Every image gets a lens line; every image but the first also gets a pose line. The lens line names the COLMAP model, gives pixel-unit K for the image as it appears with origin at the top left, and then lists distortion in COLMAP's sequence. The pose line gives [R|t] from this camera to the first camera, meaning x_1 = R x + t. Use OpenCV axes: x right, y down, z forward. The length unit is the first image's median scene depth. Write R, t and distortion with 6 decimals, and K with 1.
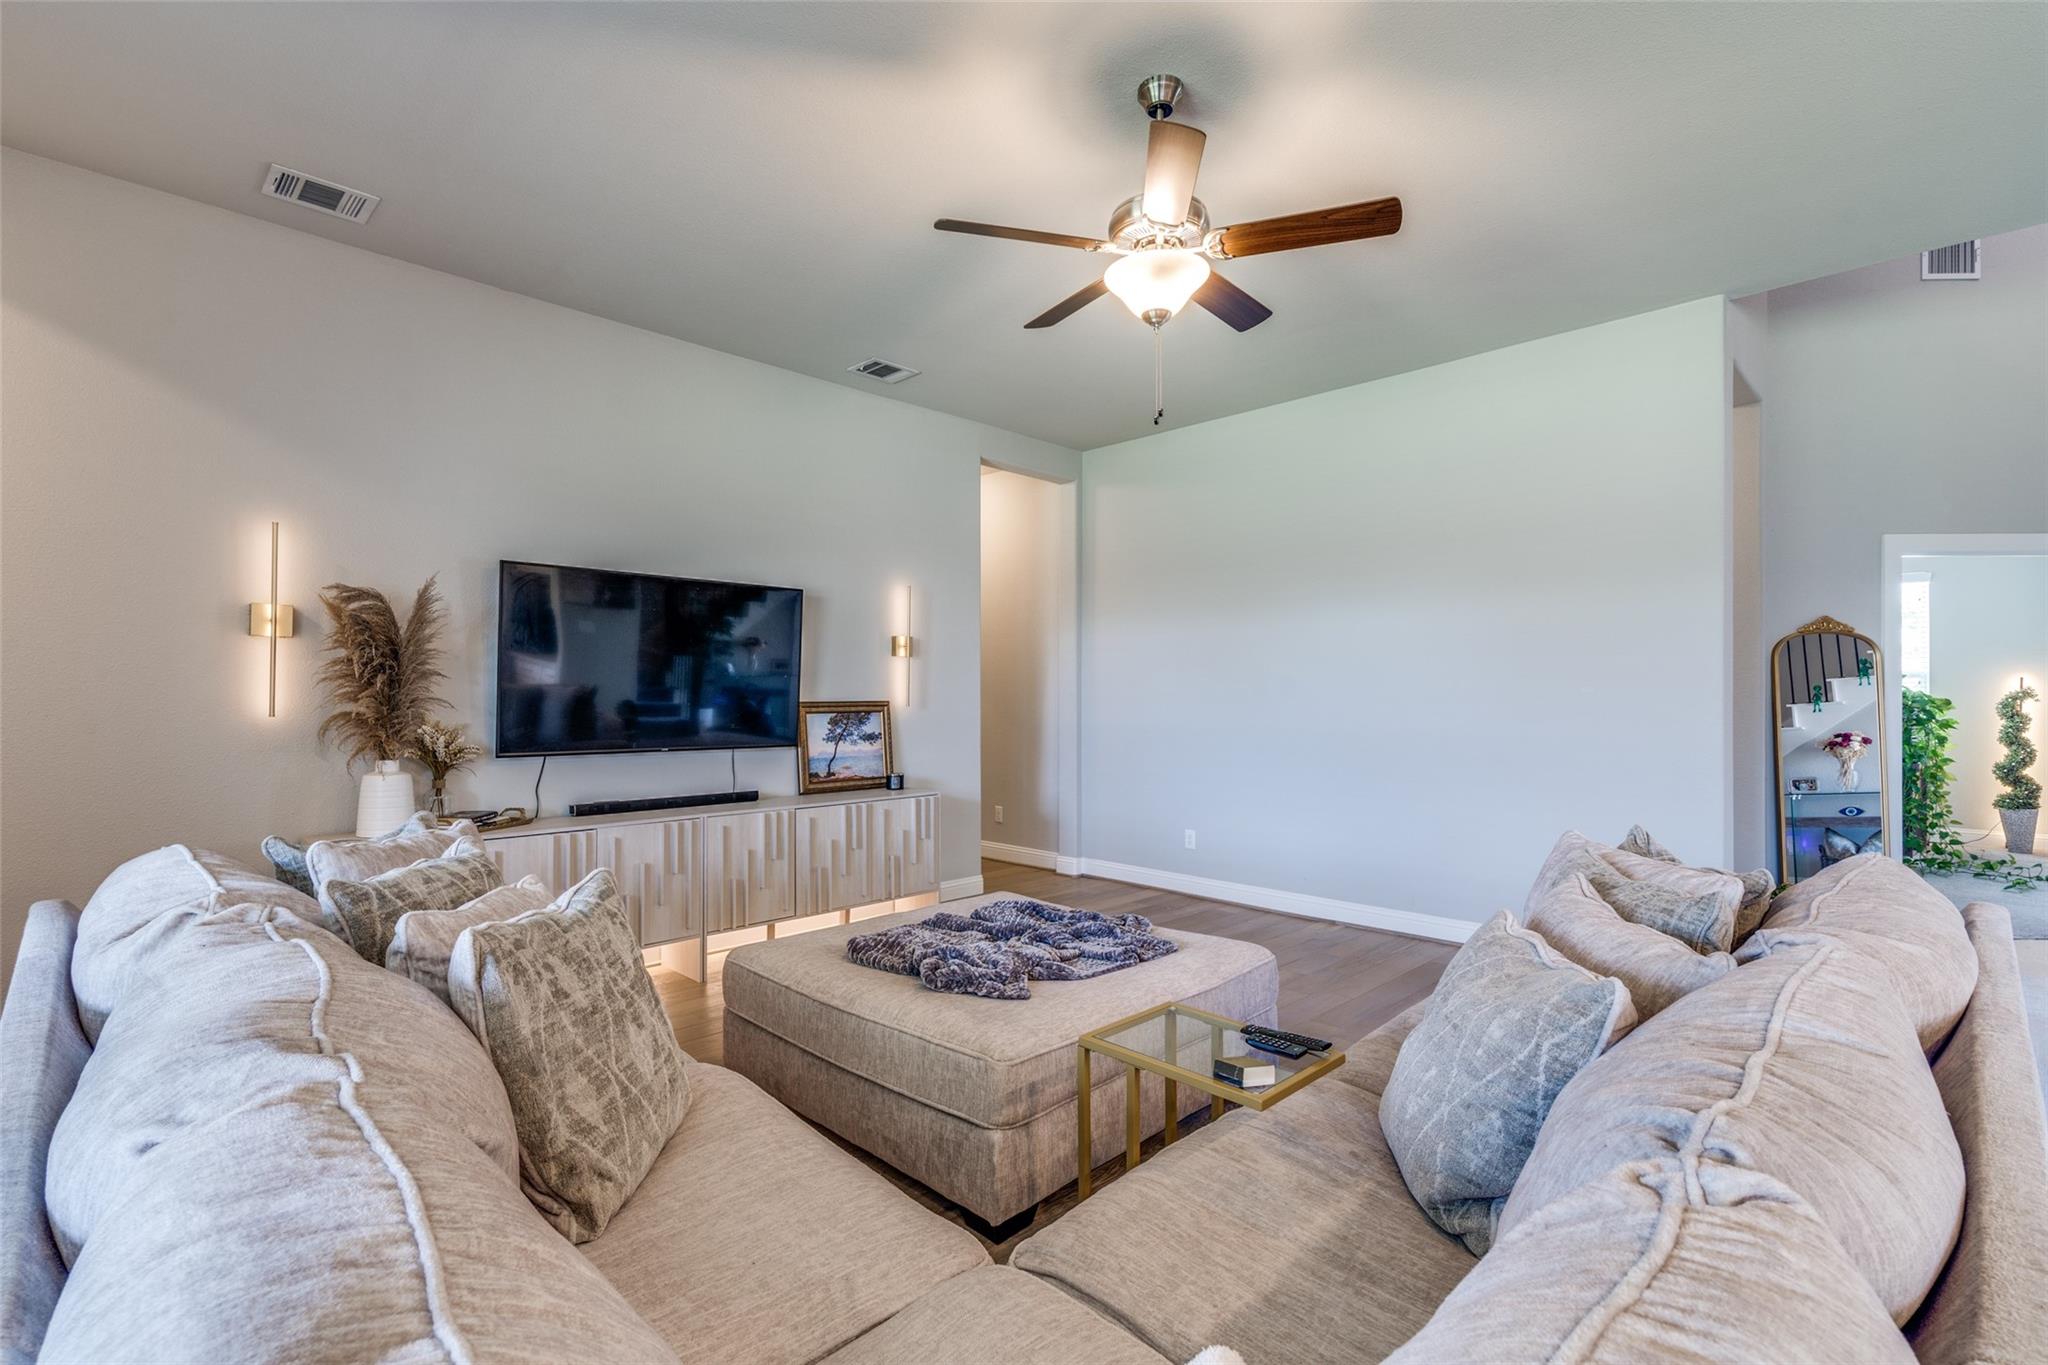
lens RADIAL K [[931.0, 0, 1012.4], [0, 931.0, 689.5], [0, 0, 1]] dist [0.009764, -0.001605]
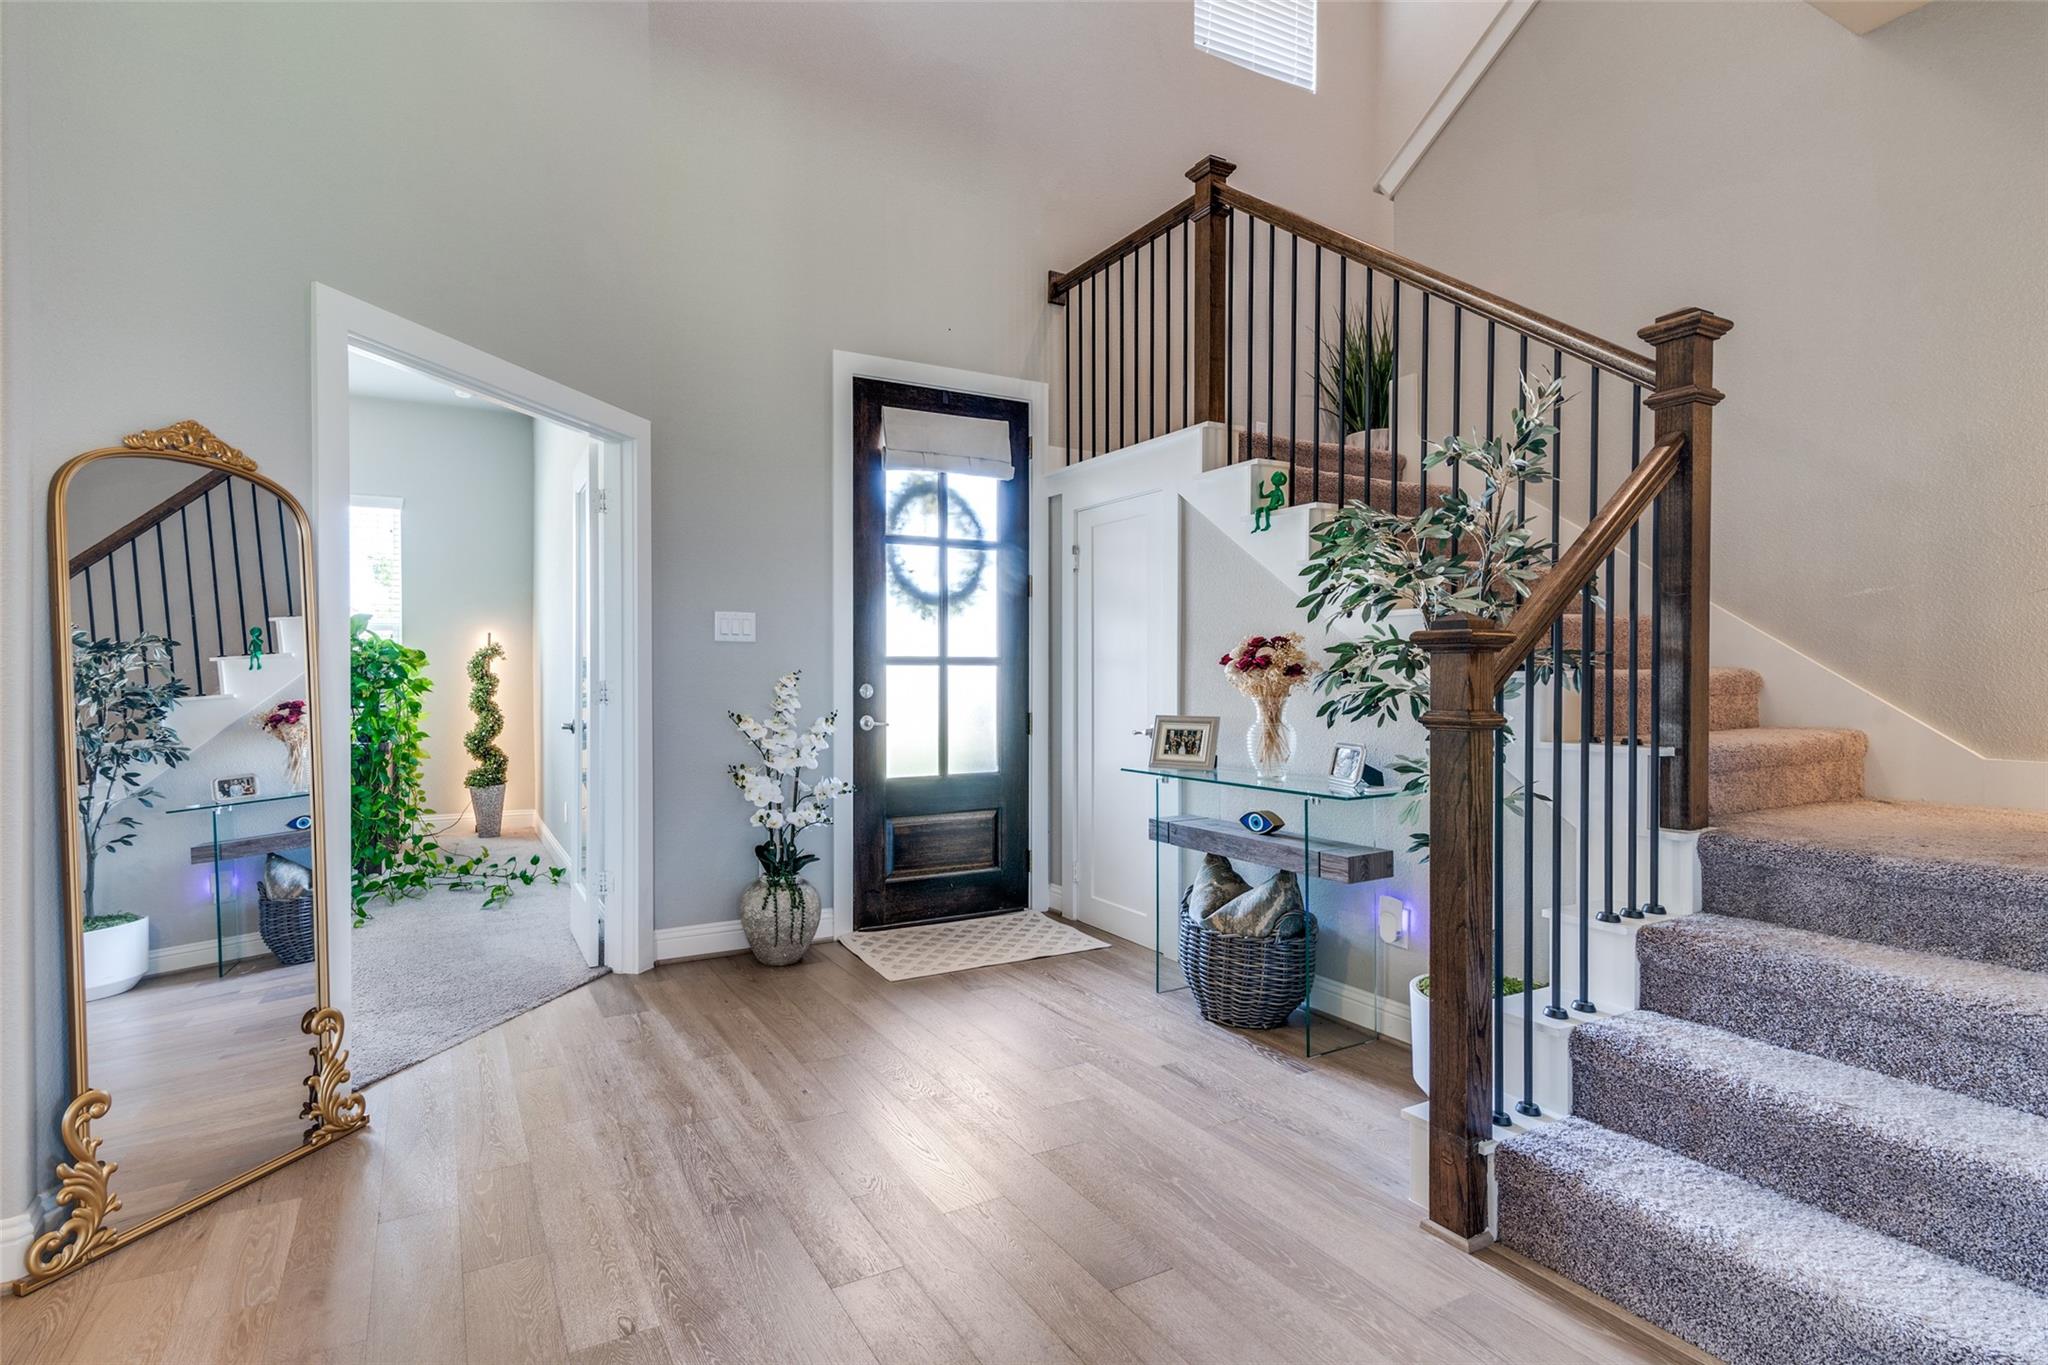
lens RADIAL K [[1079.8, 0, 1021.6], [0, 1079.8, 691.4], [0, 0, 1]] dist [-0.002421, -0.001105]
pose [[0.275325, -0.018406, 0.961175, 0.311666], [-0.009046, 0.999723, 0.021735, 0.018688], [-0.961309, -0.014679, 0.275083, 0.313328]]
